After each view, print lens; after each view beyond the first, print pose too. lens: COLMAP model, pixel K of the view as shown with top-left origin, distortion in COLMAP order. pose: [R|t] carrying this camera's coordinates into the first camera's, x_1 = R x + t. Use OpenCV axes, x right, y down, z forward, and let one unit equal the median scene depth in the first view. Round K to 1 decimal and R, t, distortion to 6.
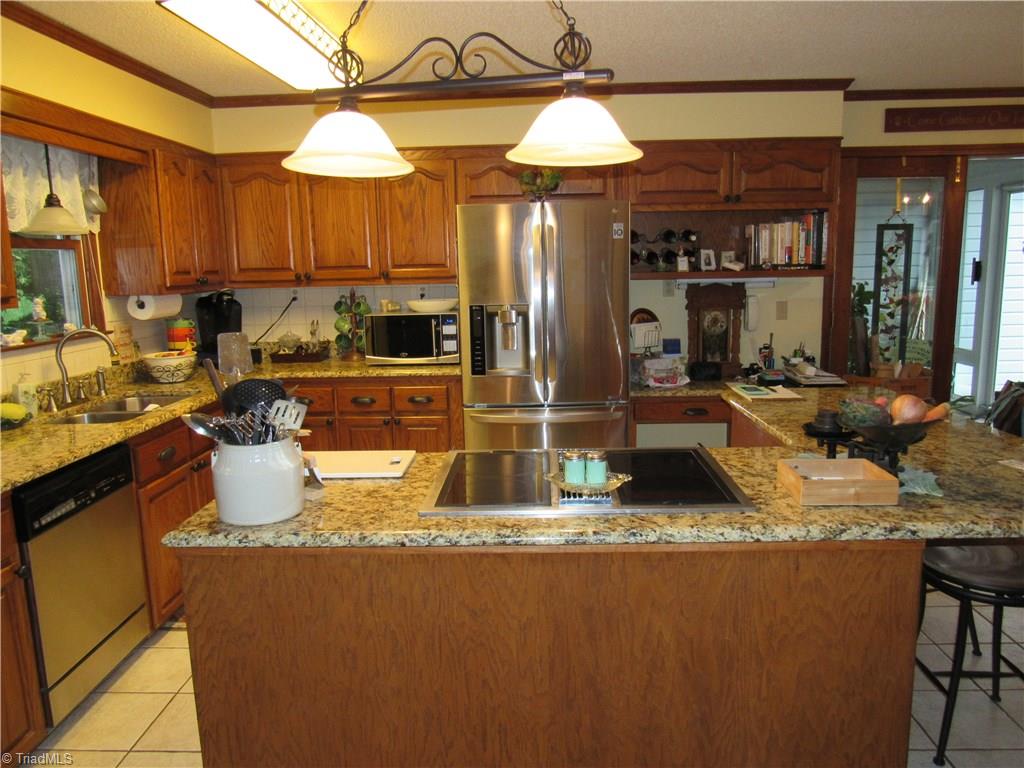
lens RADIAL K [[736.6, 0, 512.0], [0, 736.6, 384.0], [0, 0, 1]] dist [-0.022774, 0.000634]
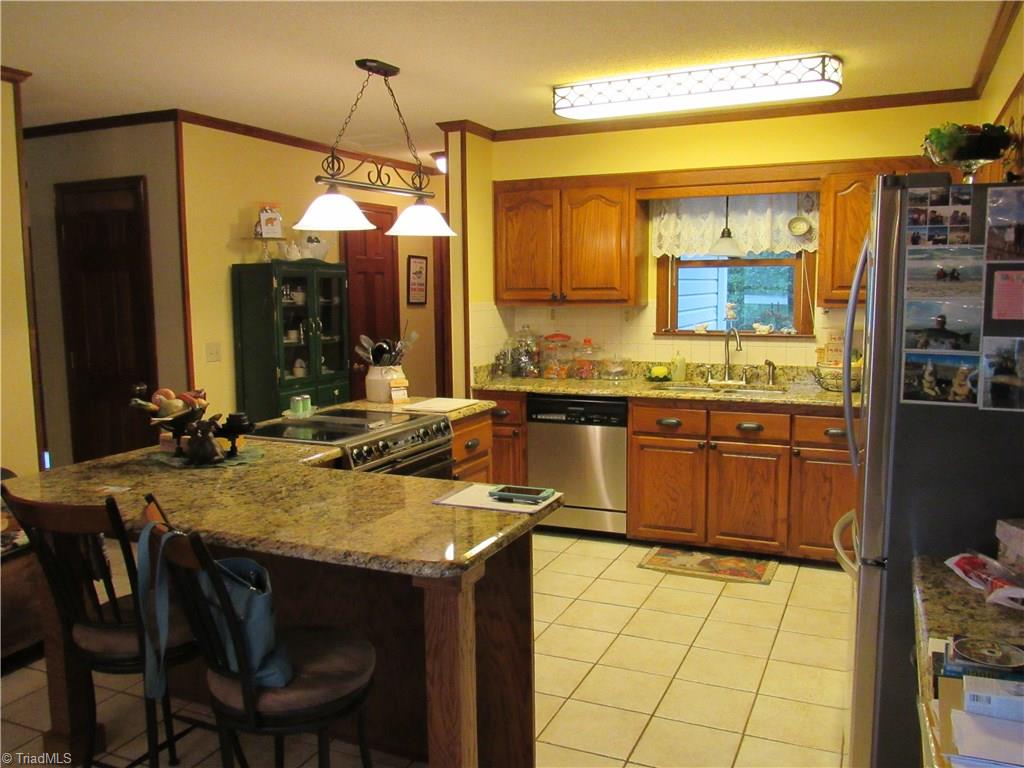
lens RADIAL K [[840.5, 0, 512.0], [0, 840.5, 384.0], [0, 0, 1]] dist [0.004547, 0.001915]
pose [[-0.383321, 0.132419, -0.914073, 1.130518], [-0.134218, 0.971177, 0.196977, -0.259905], [0.913811, 0.198191, -0.354499, 1.388763]]
